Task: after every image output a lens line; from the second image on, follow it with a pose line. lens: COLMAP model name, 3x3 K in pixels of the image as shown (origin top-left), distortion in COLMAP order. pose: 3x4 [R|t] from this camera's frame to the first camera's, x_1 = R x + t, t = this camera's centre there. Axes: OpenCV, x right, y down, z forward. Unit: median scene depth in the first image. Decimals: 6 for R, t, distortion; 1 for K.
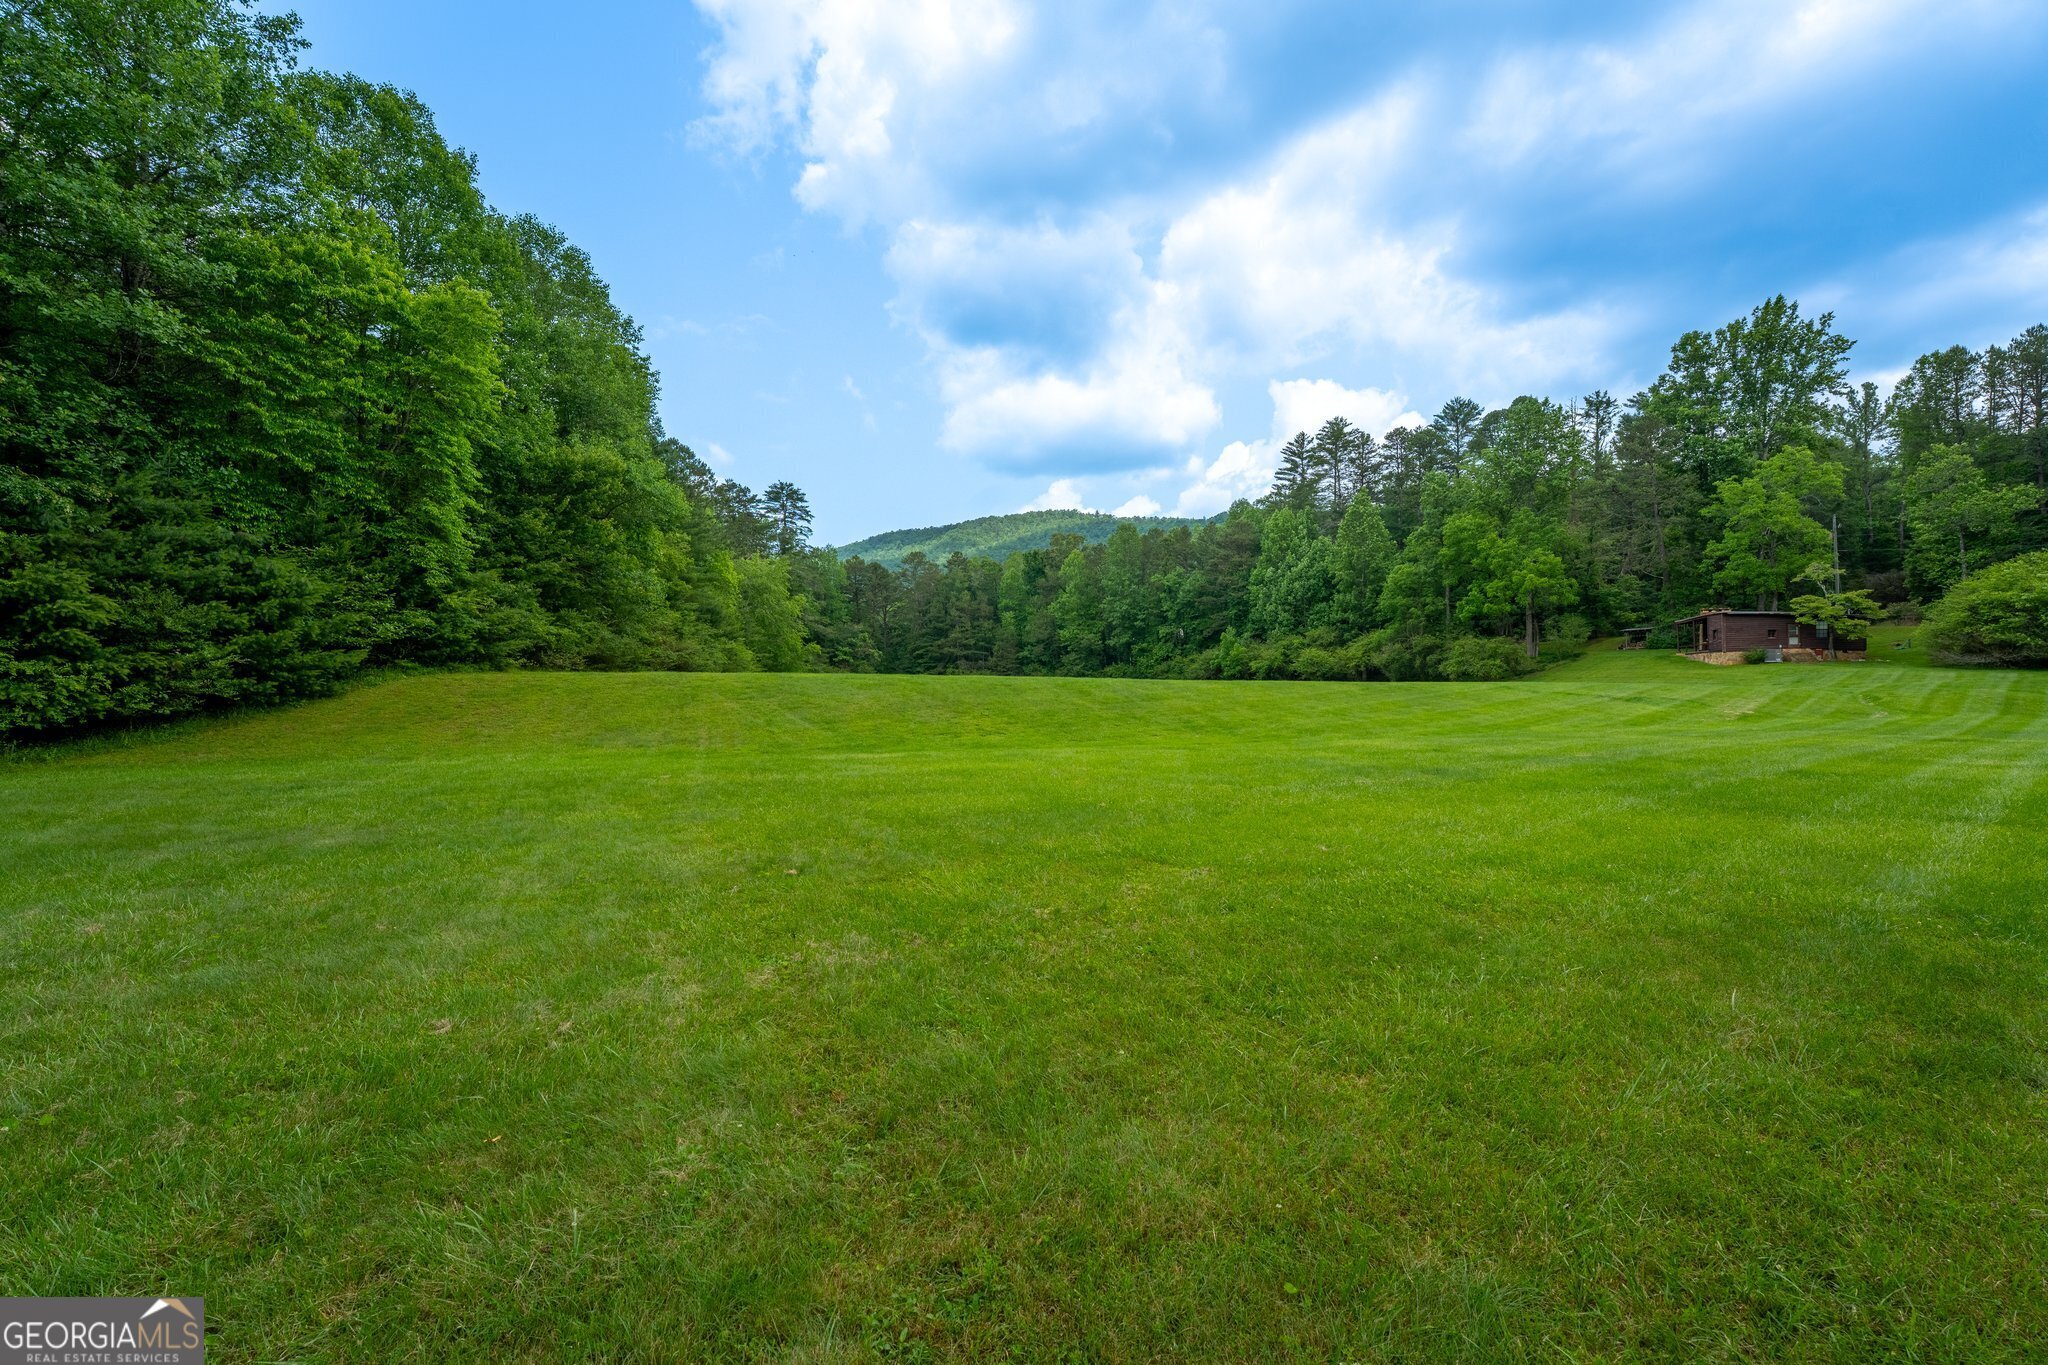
lens RADIAL K [[833.2, 0, 1014.1], [0, 833.2, 672.8], [0, 0, 1]] dist [-0.027771, 0.003227]
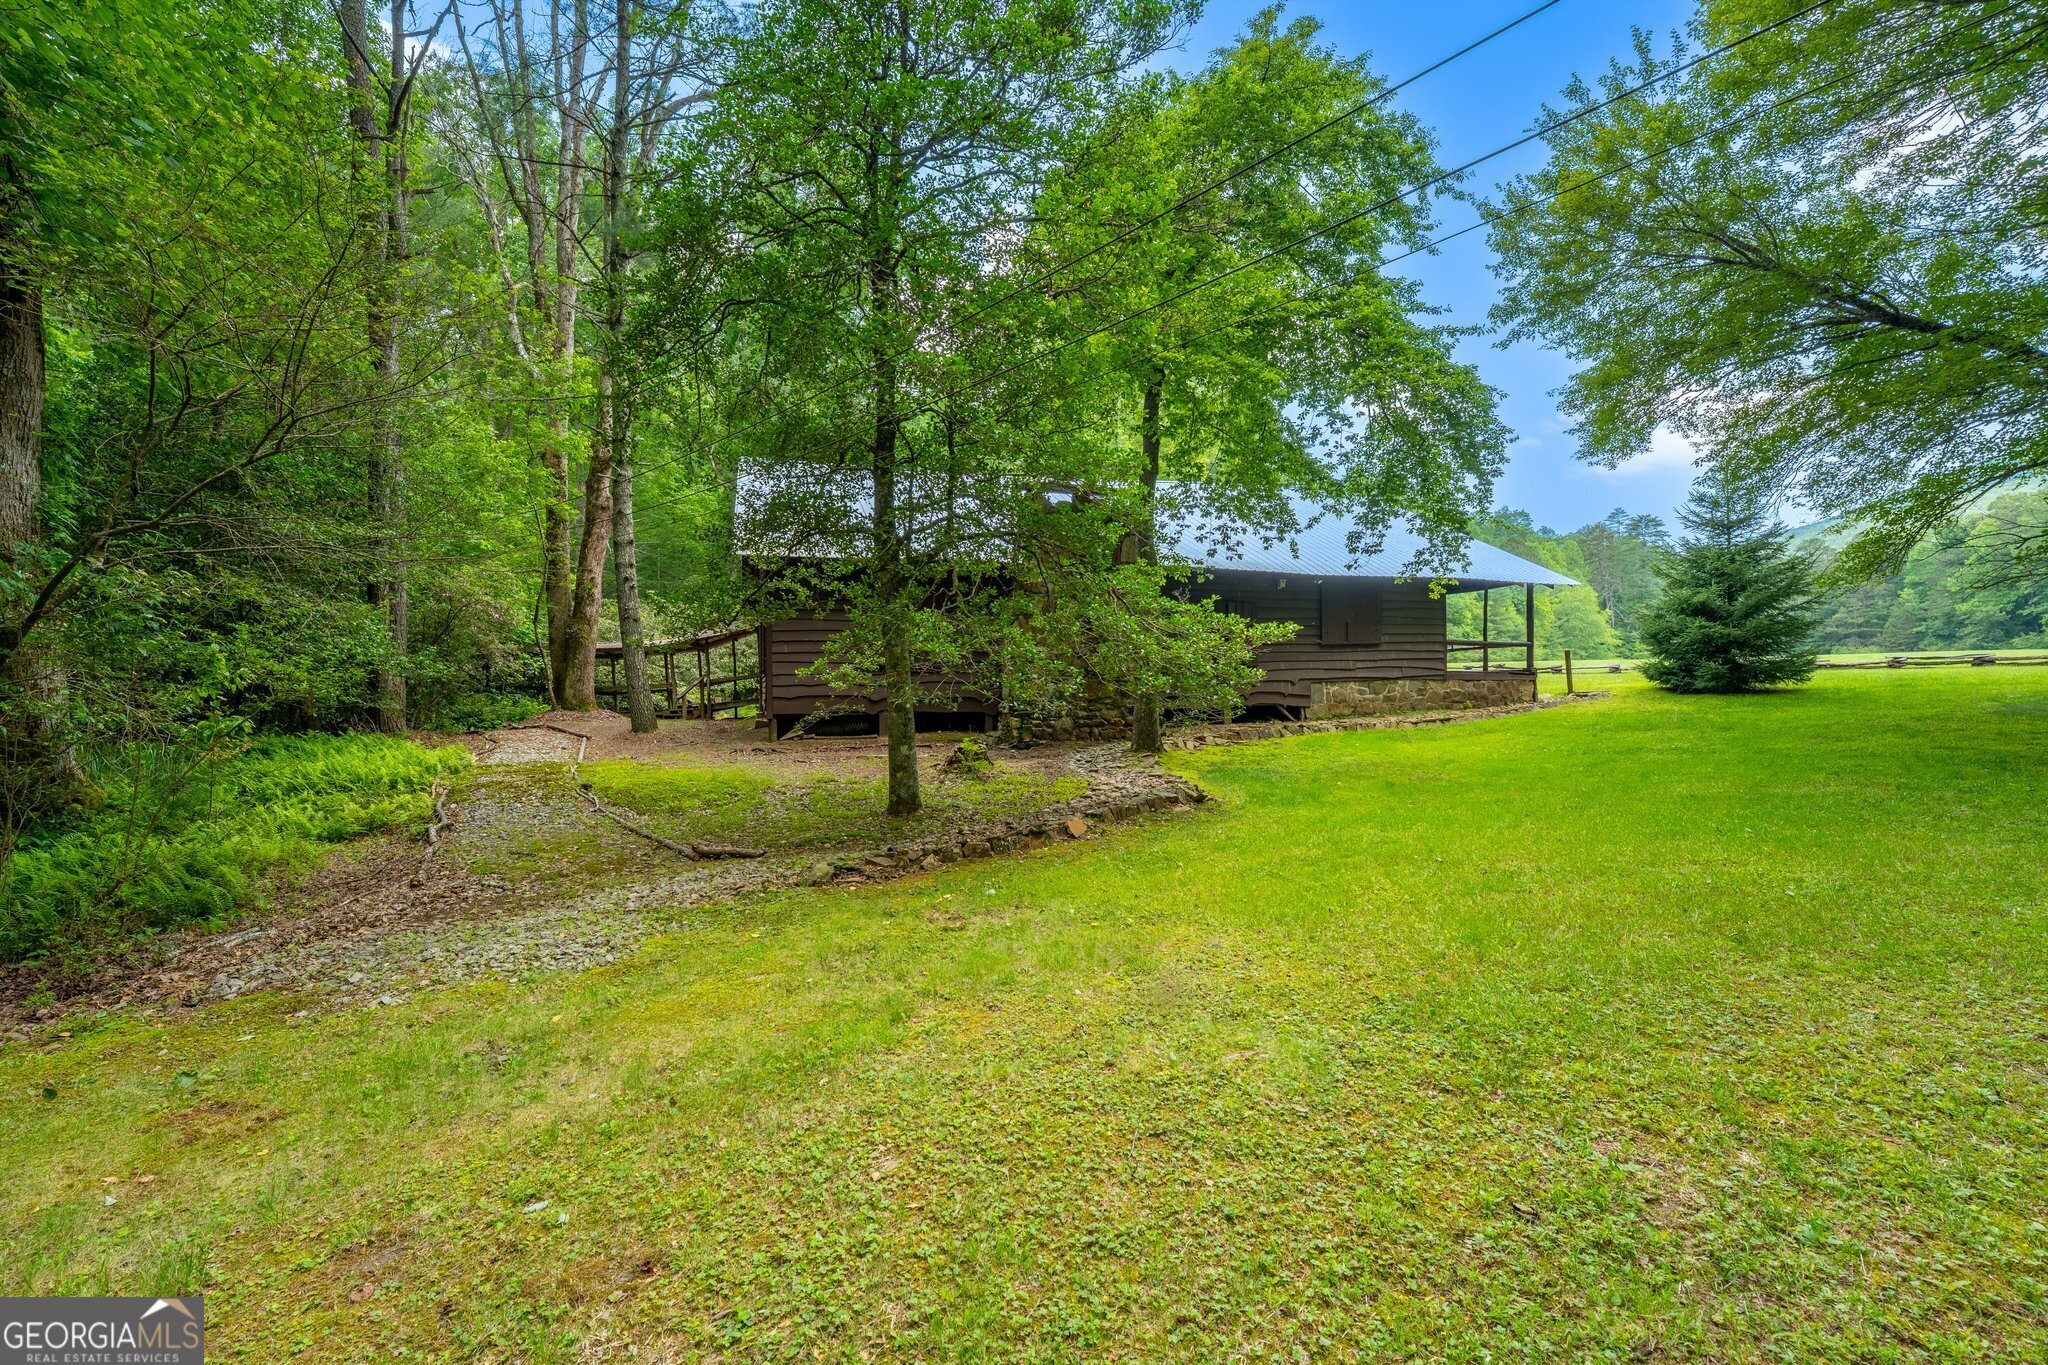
lens RADIAL K [[833.2, 0, 1010.1], [0, 833.2, 694.0], [0, 0, 1]] dist [-0.027771, 0.003227]
pose [[0.455210, -0.000104, -0.890384, 1.788362], [0.035074, 0.999226, 0.017814, 0.002149], [0.889693, -0.039338, 0.454861, -2.124569]]
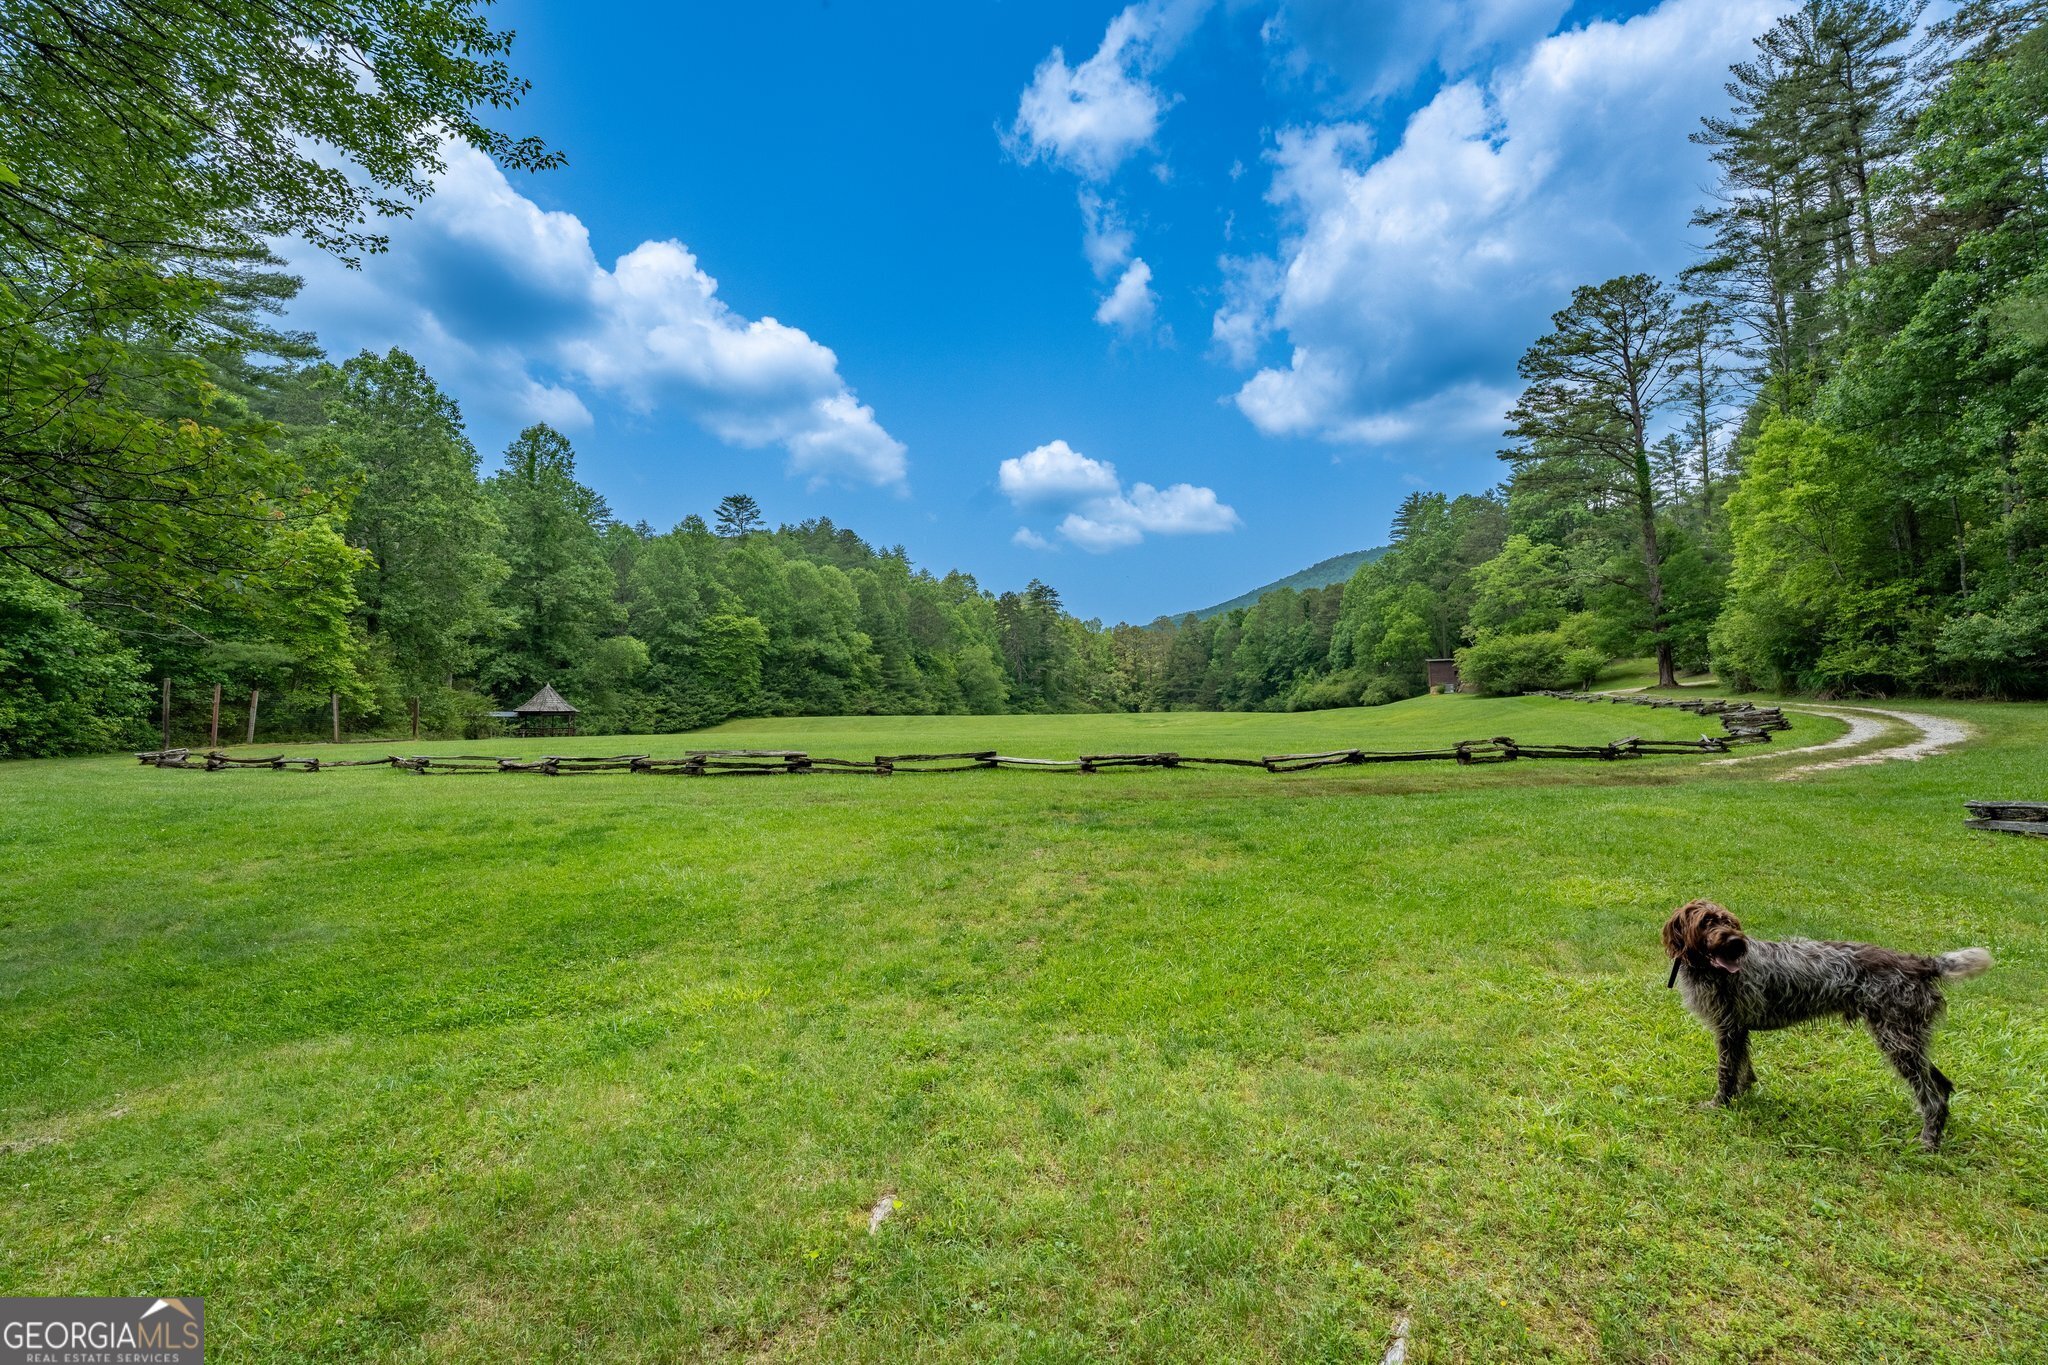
lens RADIAL K [[833.2, 0, 1016.0], [0, 833.2, 682.1], [0, 0, 1]] dist [-0.027771, 0.003227]
pose [[0.846518, -0.039514, -0.530892, 2.021971], [0.026886, 0.999142, -0.031495, -0.013303], [0.531681, 0.012388, 0.846854, -1.355622]]
